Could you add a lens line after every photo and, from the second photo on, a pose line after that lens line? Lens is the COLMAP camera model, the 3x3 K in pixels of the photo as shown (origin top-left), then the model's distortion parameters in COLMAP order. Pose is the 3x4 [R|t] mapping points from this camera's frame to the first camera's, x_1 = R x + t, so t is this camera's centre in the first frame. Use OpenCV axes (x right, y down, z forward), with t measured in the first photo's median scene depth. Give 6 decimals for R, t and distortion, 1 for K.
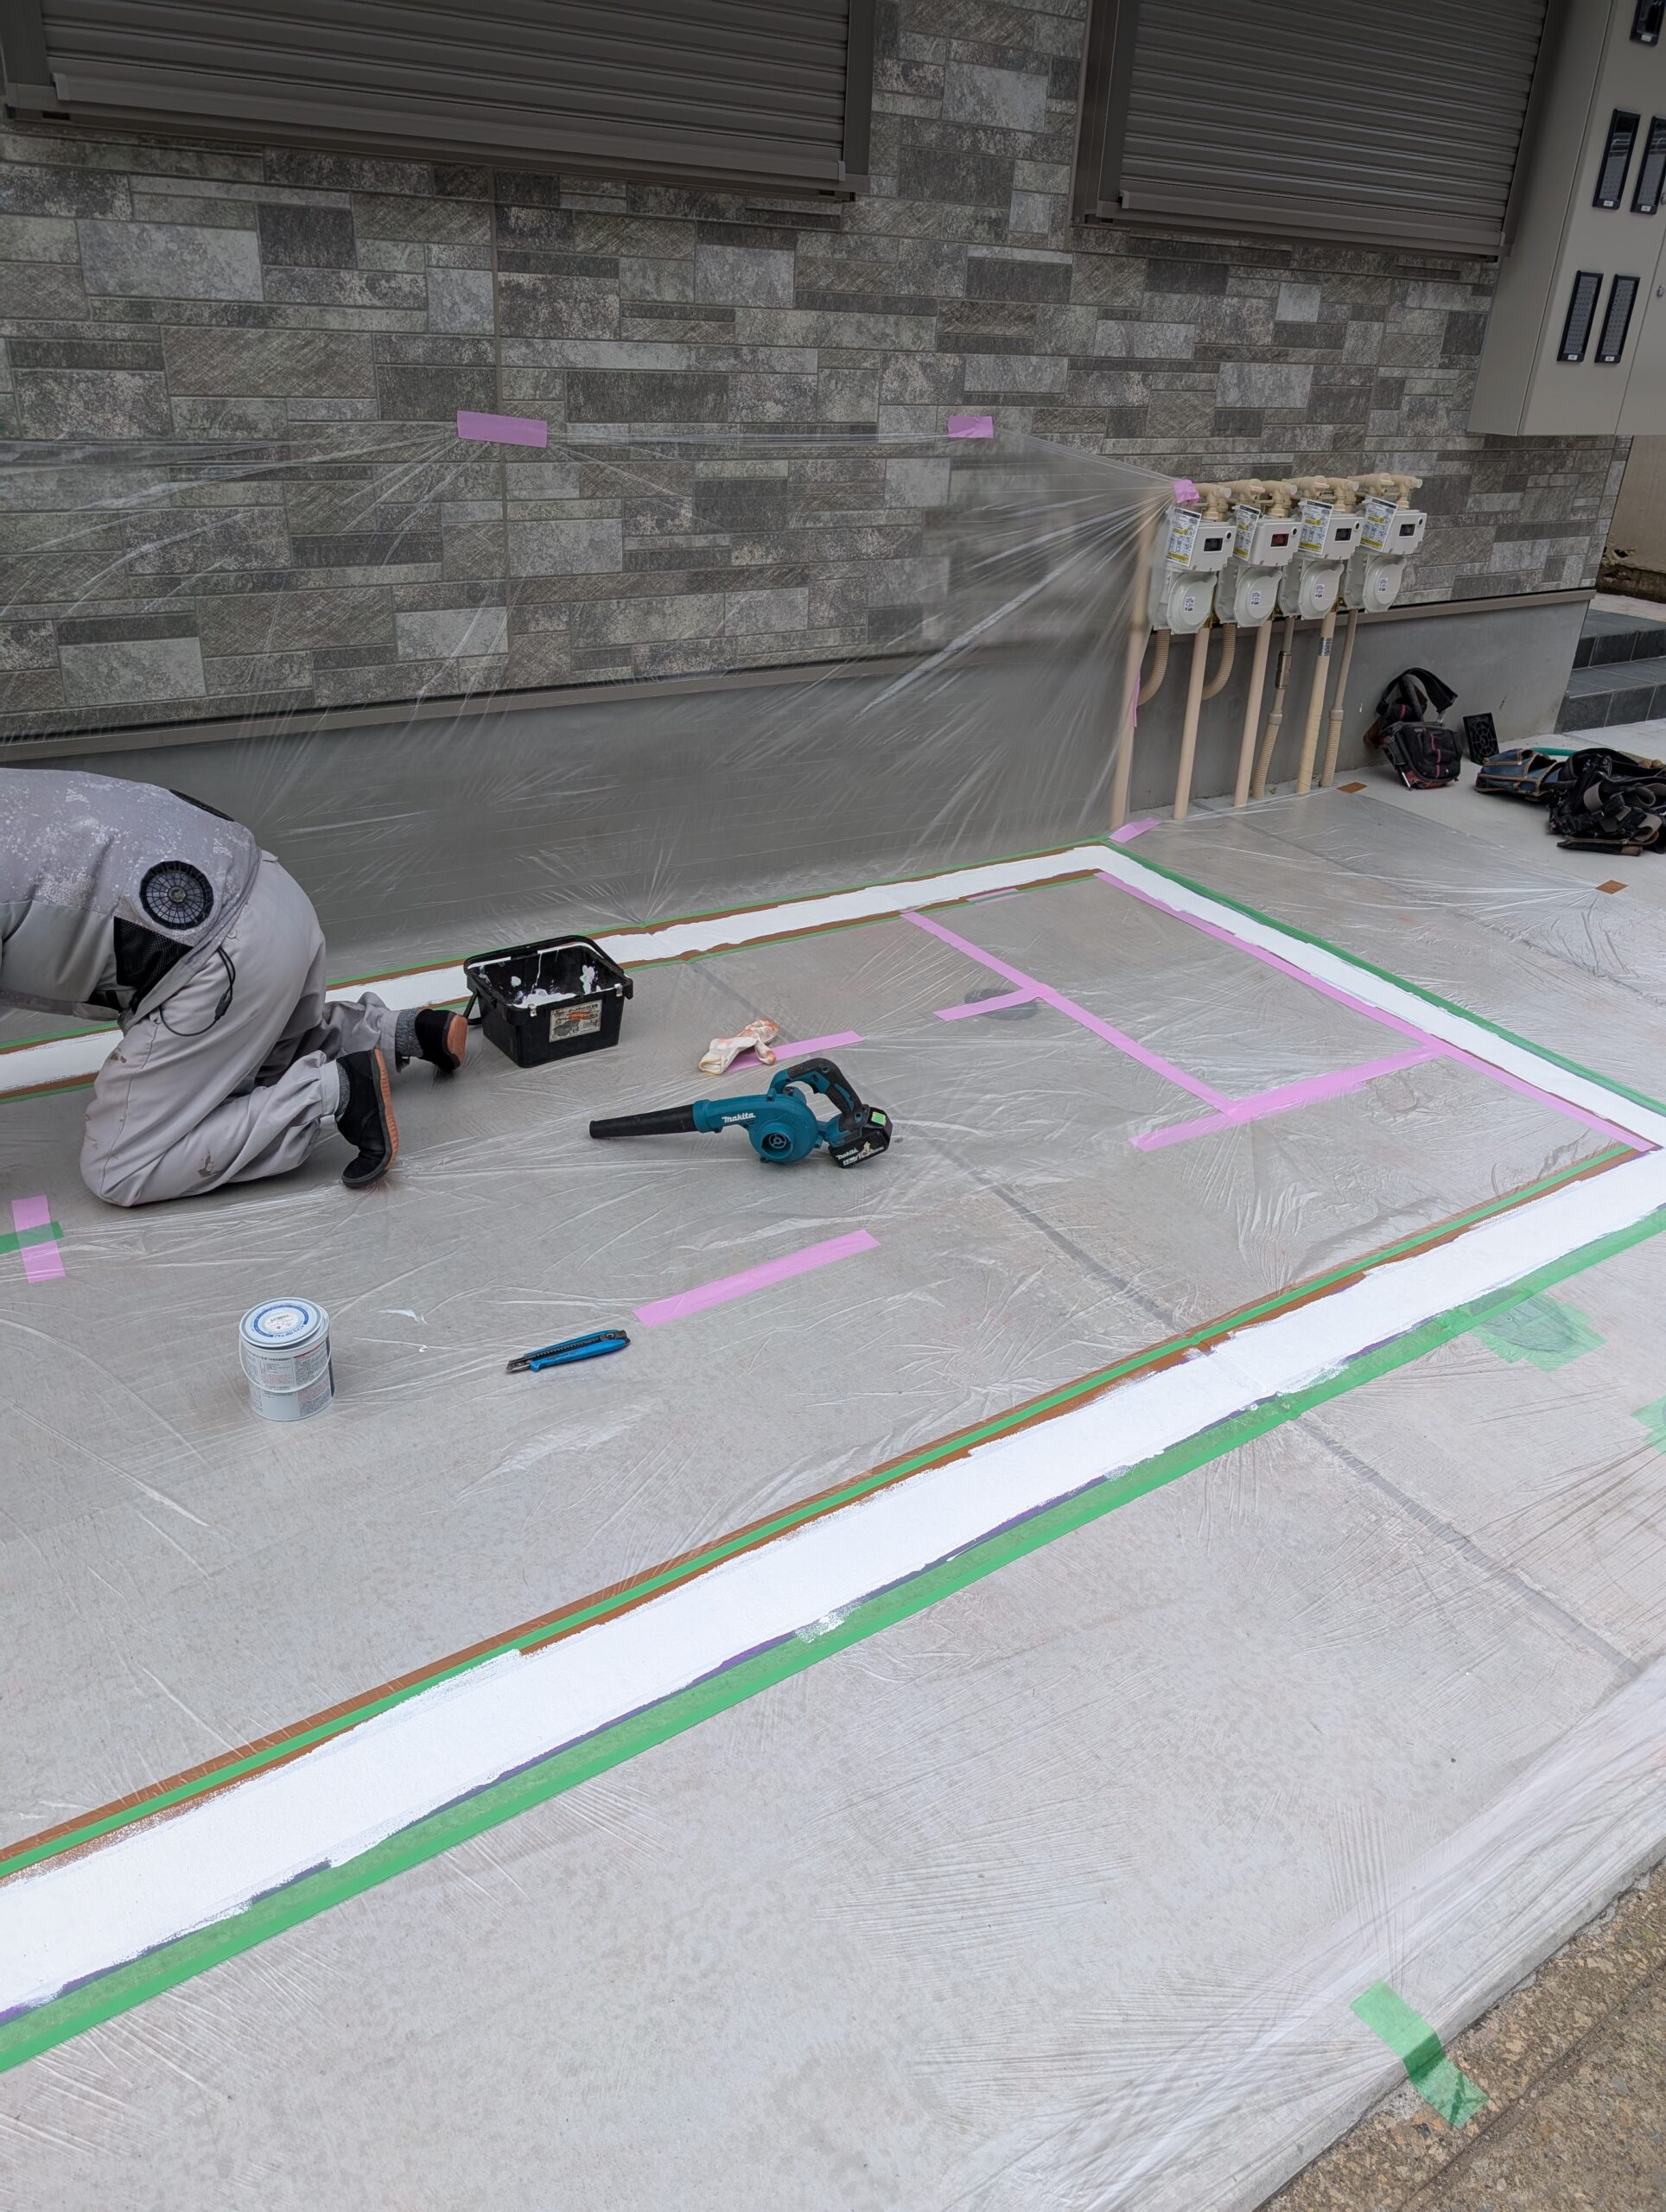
lens RADIAL K [[1586.4, 0, 838.5], [0, 1586.4, 1102.8], [0, 0, 1]] dist [0.013031, -0.008707]
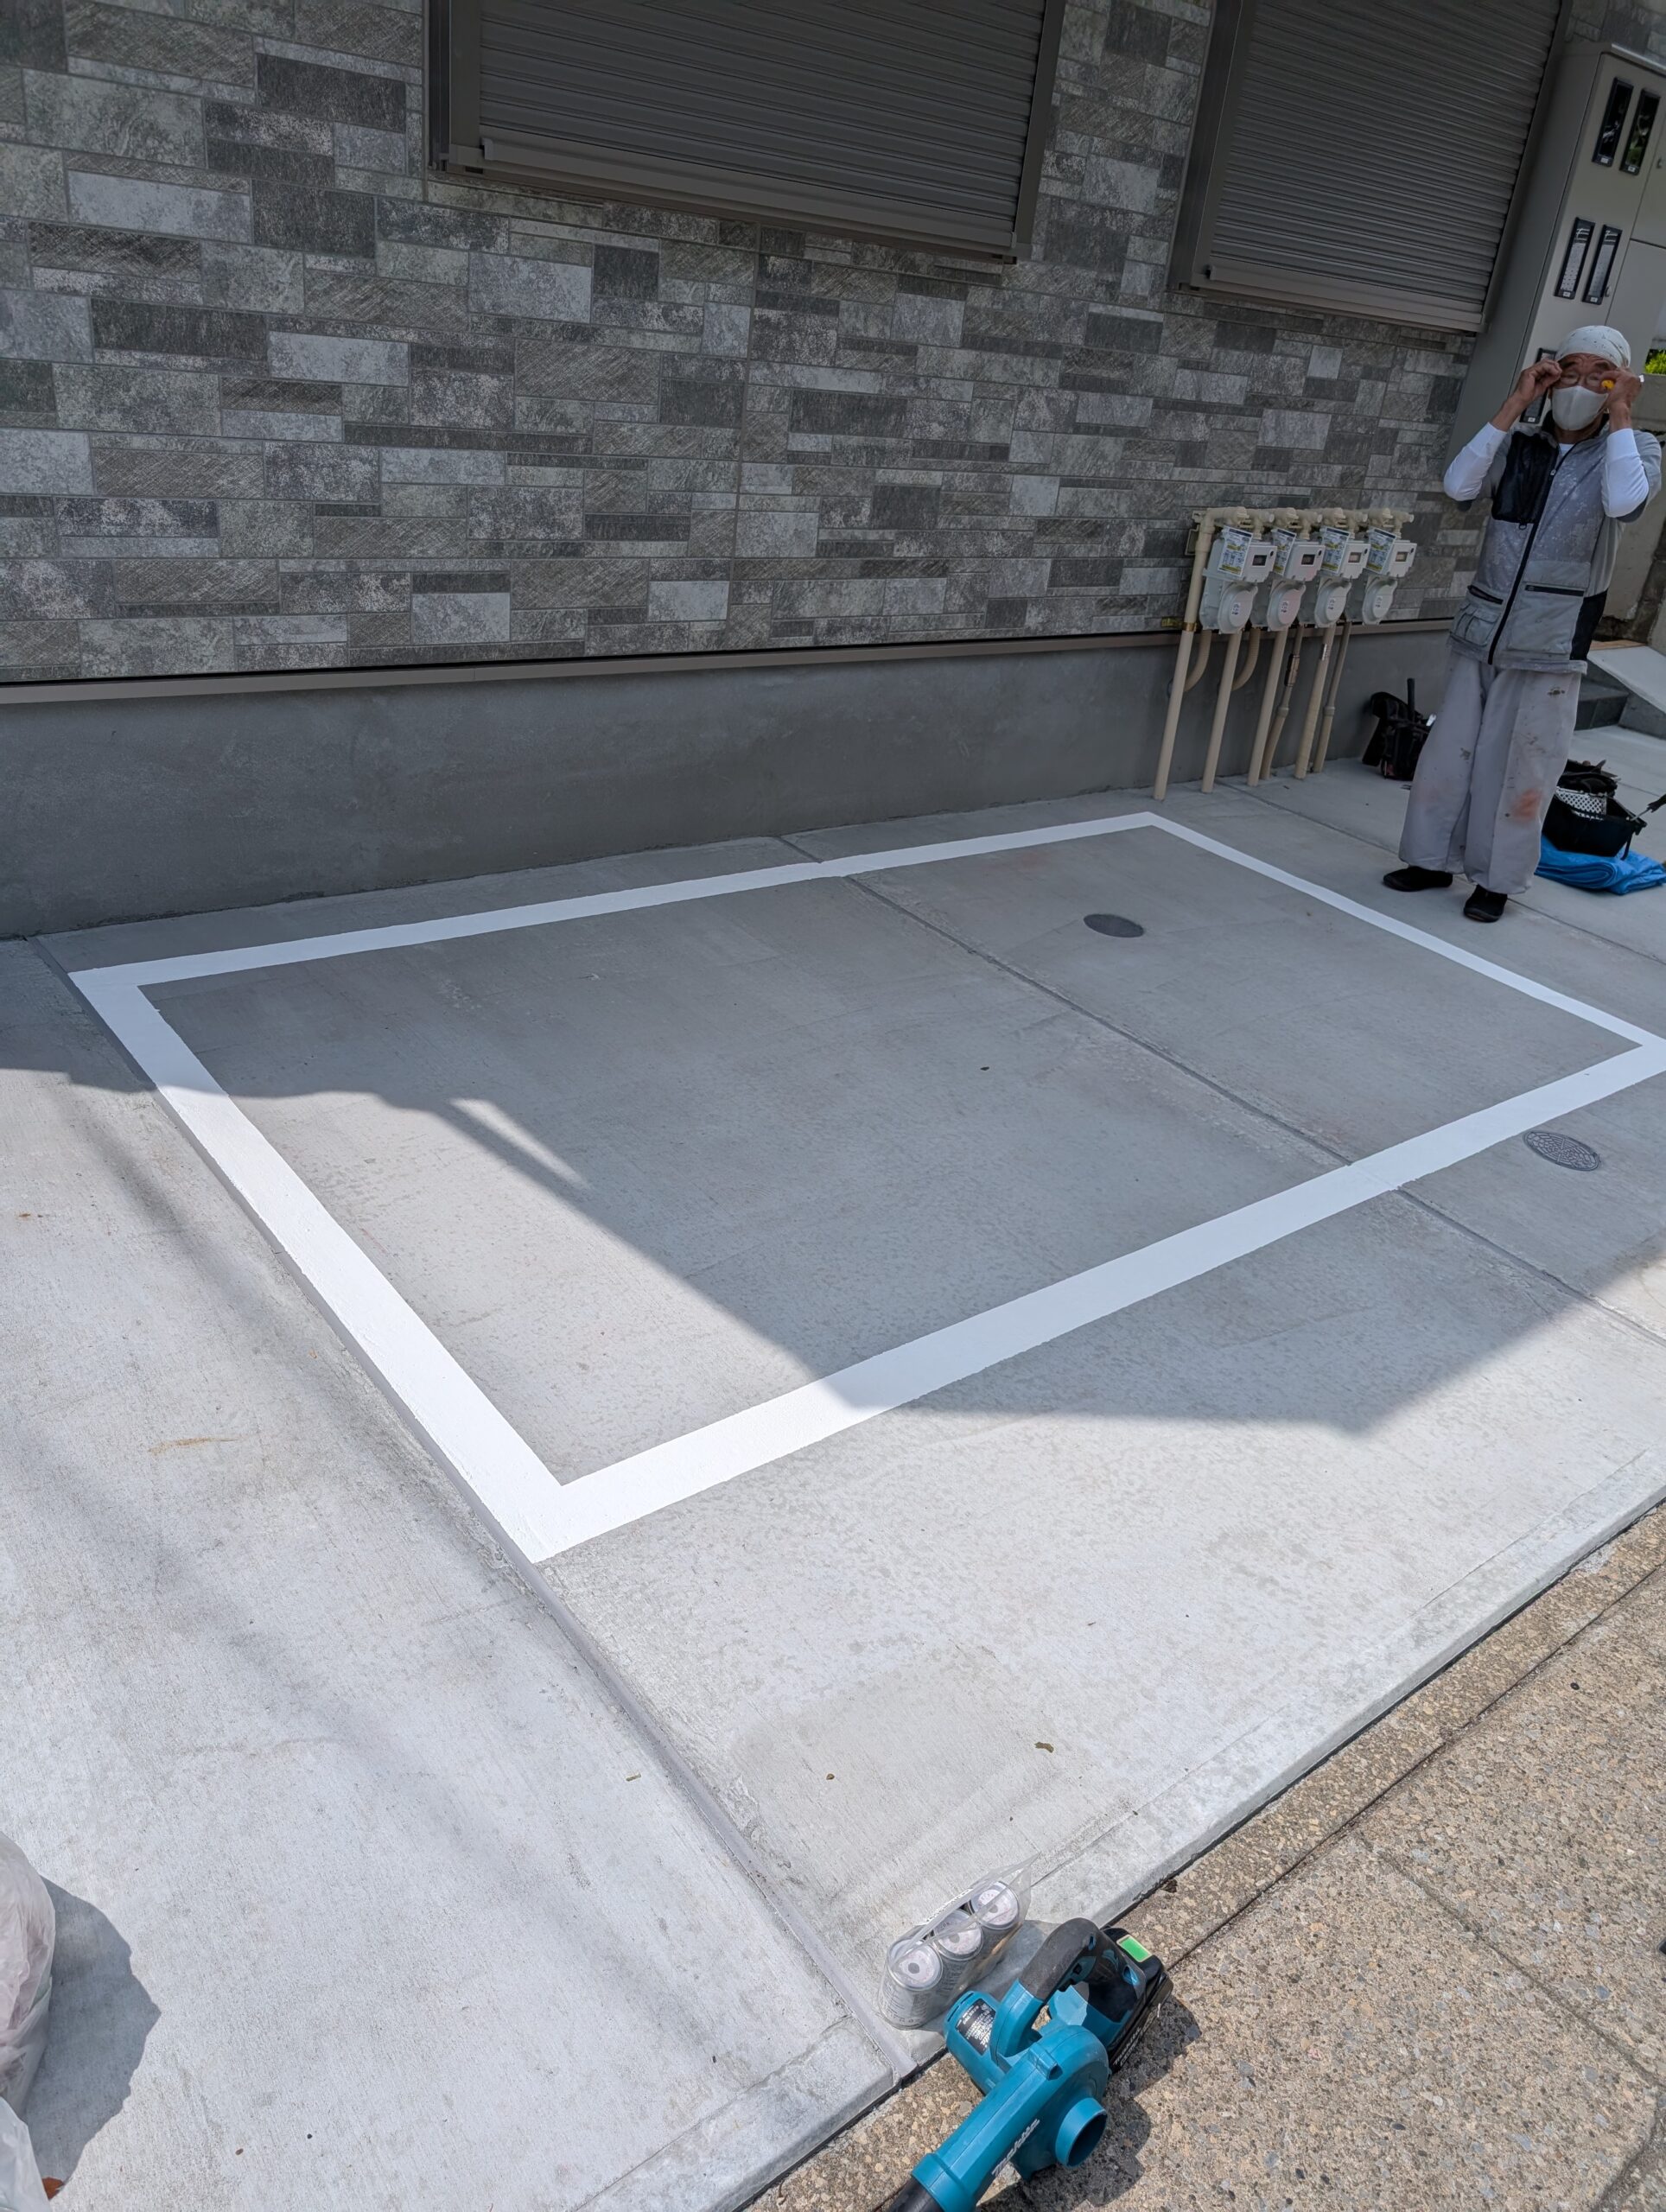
lens RADIAL K [[1586.4, 0, 818.7], [0, 1586.4, 1110.5], [0, 0, 1]] dist [0.013031, -0.008707]
pose [[0.996073, 0.020020, 0.086245, -0.228686], [-0.020020, 0.999799, -0.000857, 0.086826], [-0.086245, -0.000873, 0.996274, -0.202665]]
